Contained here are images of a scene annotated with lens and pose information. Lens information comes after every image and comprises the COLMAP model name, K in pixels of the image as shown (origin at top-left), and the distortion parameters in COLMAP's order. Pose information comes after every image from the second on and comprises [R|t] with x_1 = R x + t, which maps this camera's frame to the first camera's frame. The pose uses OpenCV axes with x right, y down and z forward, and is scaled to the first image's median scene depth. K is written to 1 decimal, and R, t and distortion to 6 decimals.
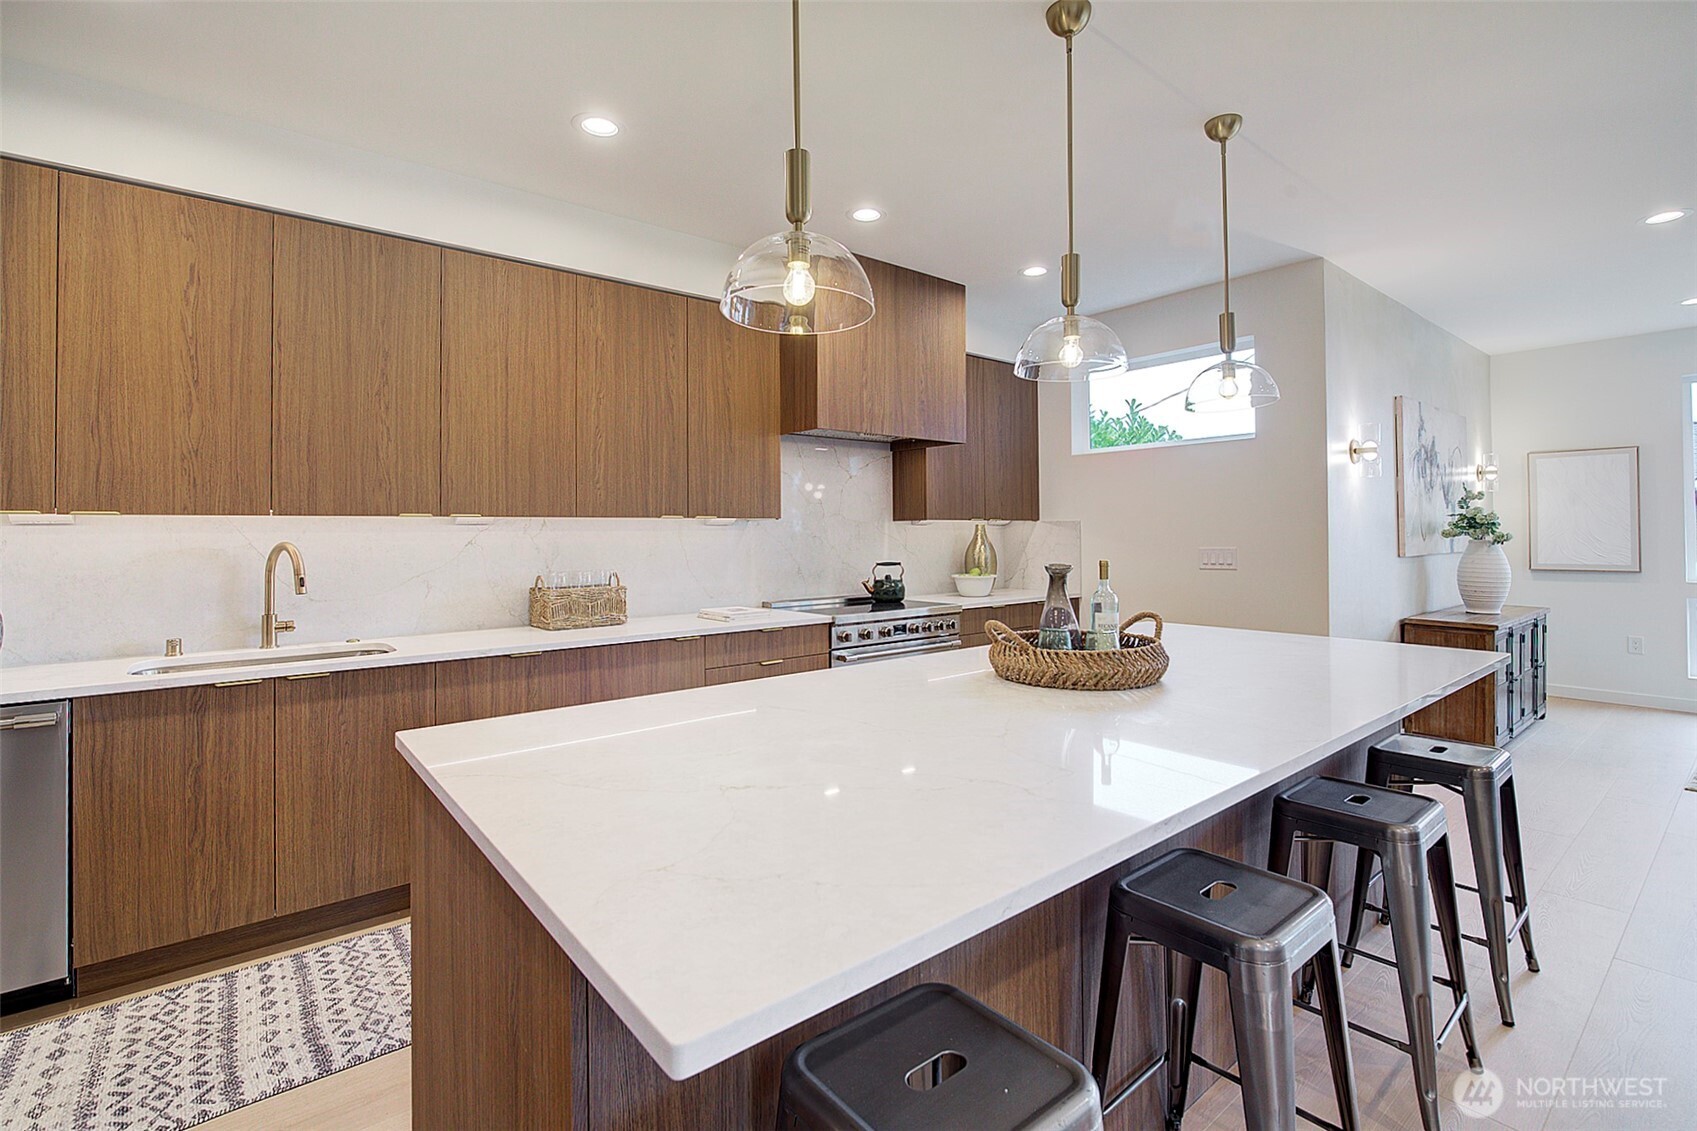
lens RADIAL K [[761.5, 0, 830.8], [0, 761.5, 511.1], [0, 0, 1]] dist [0.000114, 0.000183]
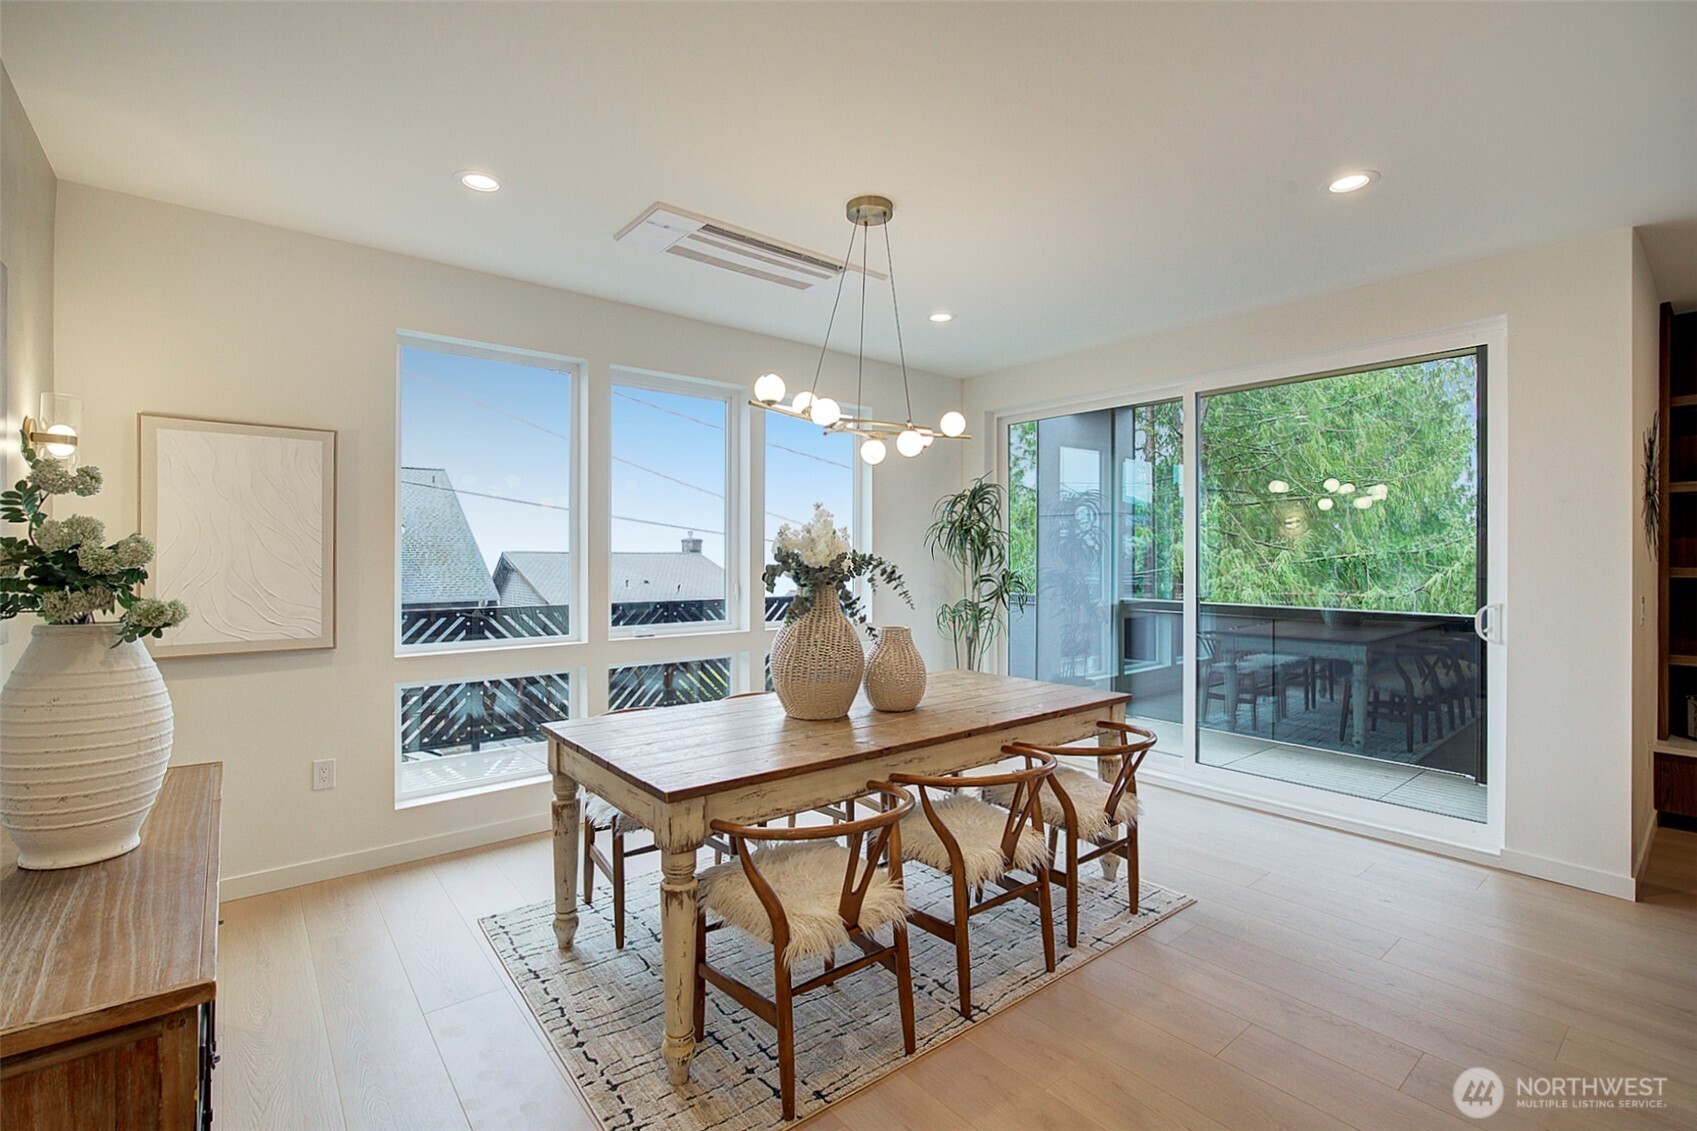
lens RADIAL K [[750.3, 0, 848.5], [0, 750.3, 565.5], [0, 0, 1]] dist [0.000073, 0.000134]
pose [[-0.014504, -0.004077, 0.999887, 0.541463], [-0.036040, 0.999344, 0.003552, 0.001420], [-0.999245, -0.035984, -0.014641, 0.690915]]
